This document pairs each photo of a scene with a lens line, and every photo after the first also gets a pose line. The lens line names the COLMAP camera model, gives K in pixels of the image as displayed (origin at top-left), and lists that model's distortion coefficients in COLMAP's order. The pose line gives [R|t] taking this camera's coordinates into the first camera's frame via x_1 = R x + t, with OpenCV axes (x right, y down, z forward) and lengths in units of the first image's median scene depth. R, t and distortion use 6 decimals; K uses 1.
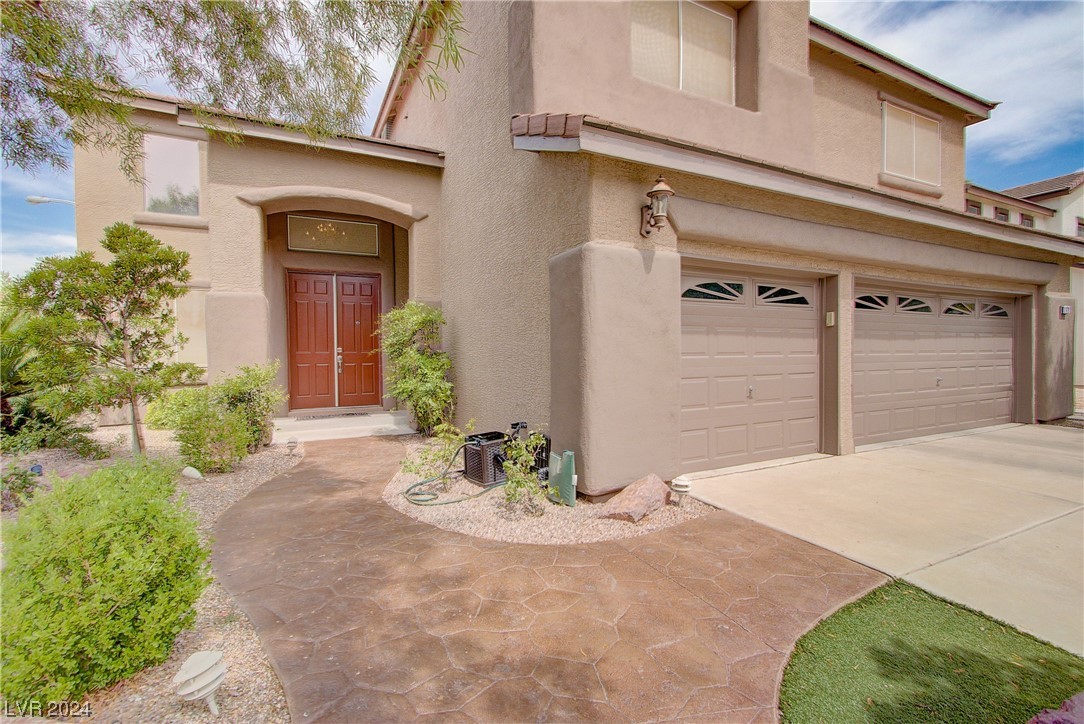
lens RADIAL K [[492.9, 0, 537.4], [0, 492.9, 363.5], [0, 0, 1]] dist [0.003031, 0.003528]
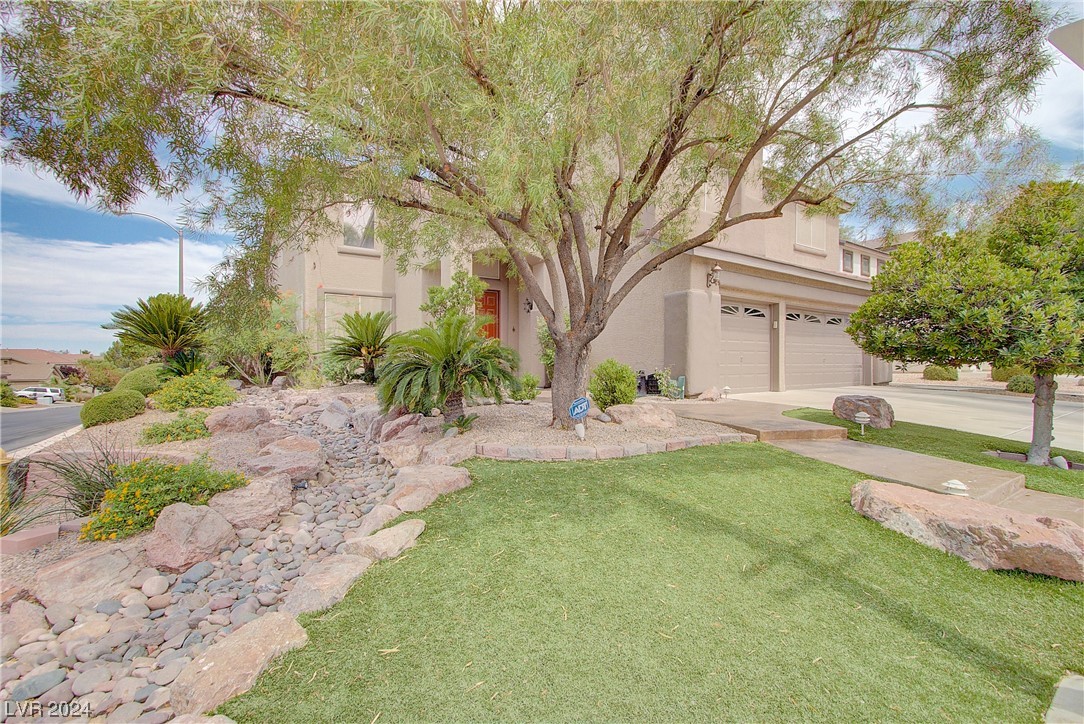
lens RADIAL K [[492.9, 0, 547.5], [0, 492.9, 360.1], [0, 0, 1]] dist [0.003031, 0.003528]
pose [[0.987844, 0.009756, 0.155144, -0.647663], [-0.006350, 0.999728, -0.022431, 0.106618], [-0.155320, 0.021173, 0.987637, -0.857671]]
